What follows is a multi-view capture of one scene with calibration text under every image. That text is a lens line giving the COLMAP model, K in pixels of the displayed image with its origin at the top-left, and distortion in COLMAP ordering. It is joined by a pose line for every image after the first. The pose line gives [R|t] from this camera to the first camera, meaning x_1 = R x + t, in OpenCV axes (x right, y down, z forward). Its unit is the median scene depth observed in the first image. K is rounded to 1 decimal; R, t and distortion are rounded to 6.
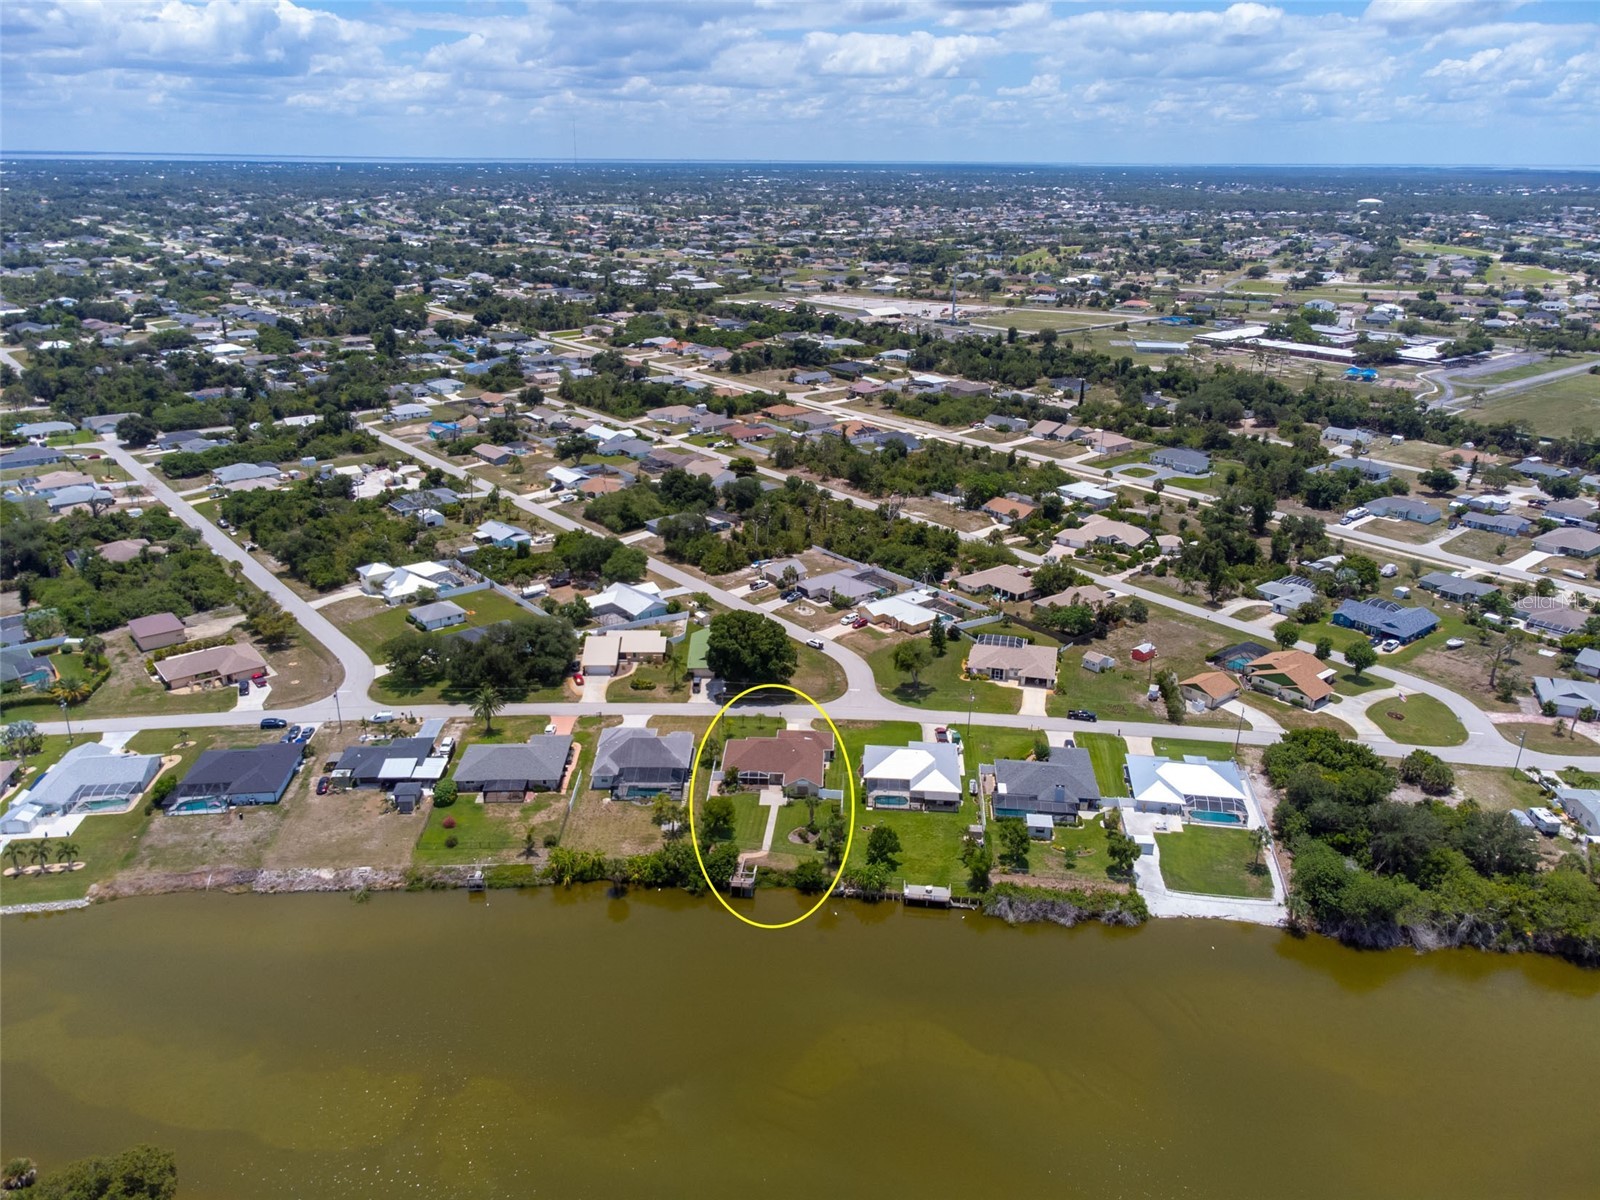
lens RADIAL K [[1205.9, 0, 803.8], [0, 1205.9, 587.4], [0, 0, 1]] dist [0.039464, -0.007480]
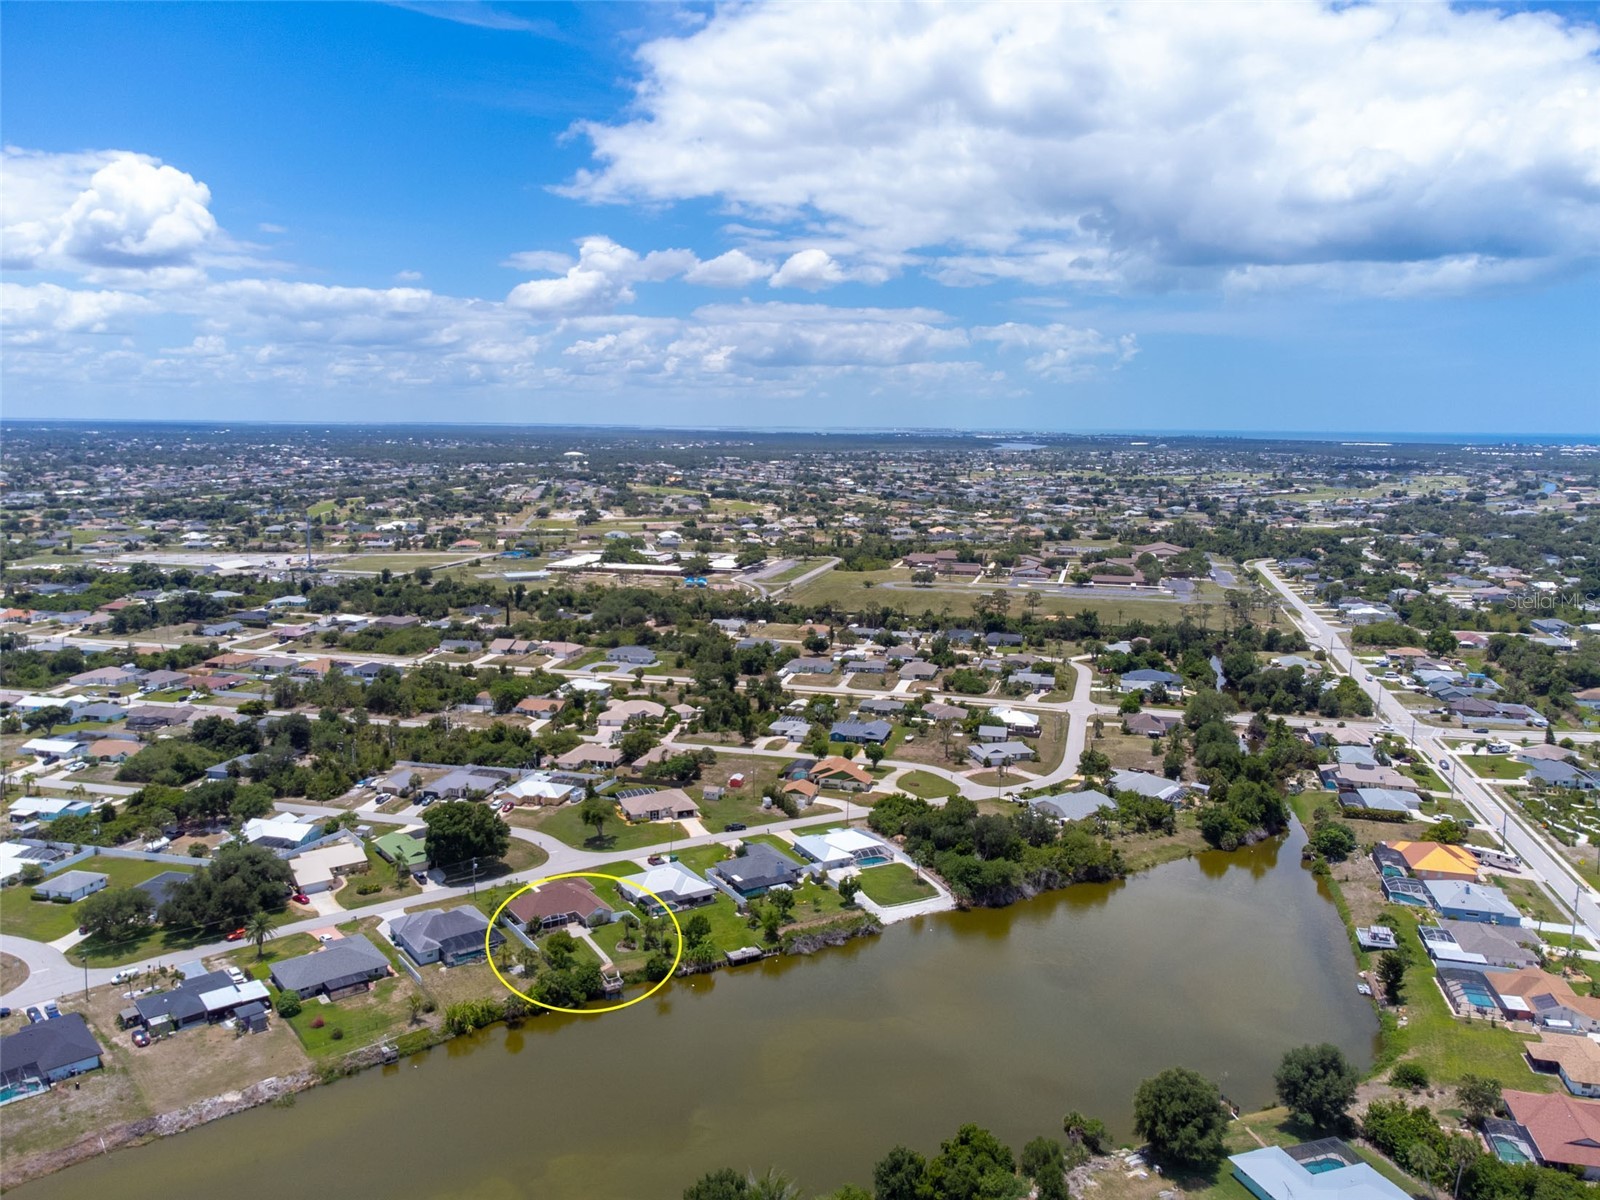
lens RADIAL K [[1205.9, 0, 808.7], [0, 1205.9, 592.6], [0, 0, 1]] dist [0.039464, -0.007480]
pose [[0.803988, -0.087186, 0.588219, -0.267060], [0.200140, 0.971157, -0.129611, 0.027472], [-0.559953, 0.221932, 0.798248, -0.076195]]
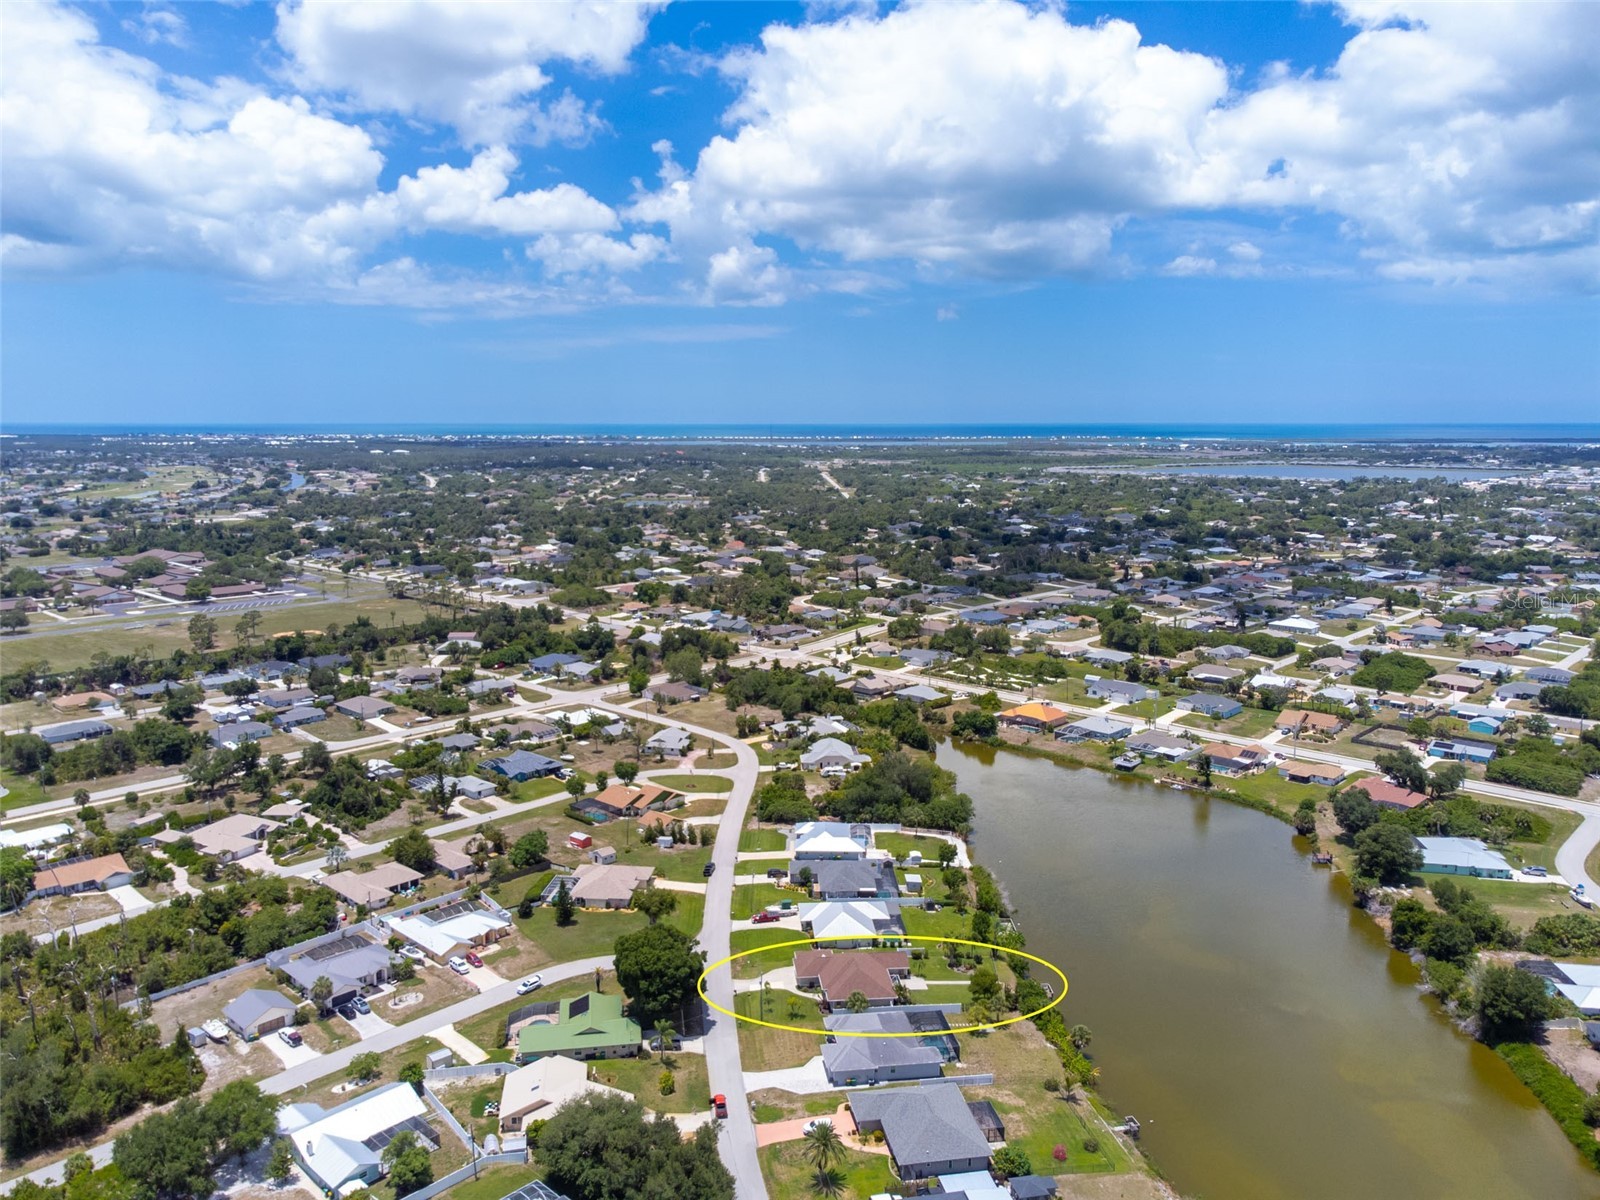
lens RADIAL K [[1205.9, 0, 806.8], [0, 1205.9, 608.4], [0, 0, 1]] dist [0.039464, -0.007480]
pose [[-0.120731, -0.170820, 0.977878, -0.514706], [0.342989, 0.917237, 0.202573, -0.191850], [-0.931549, 0.359858, -0.052150, 0.533800]]
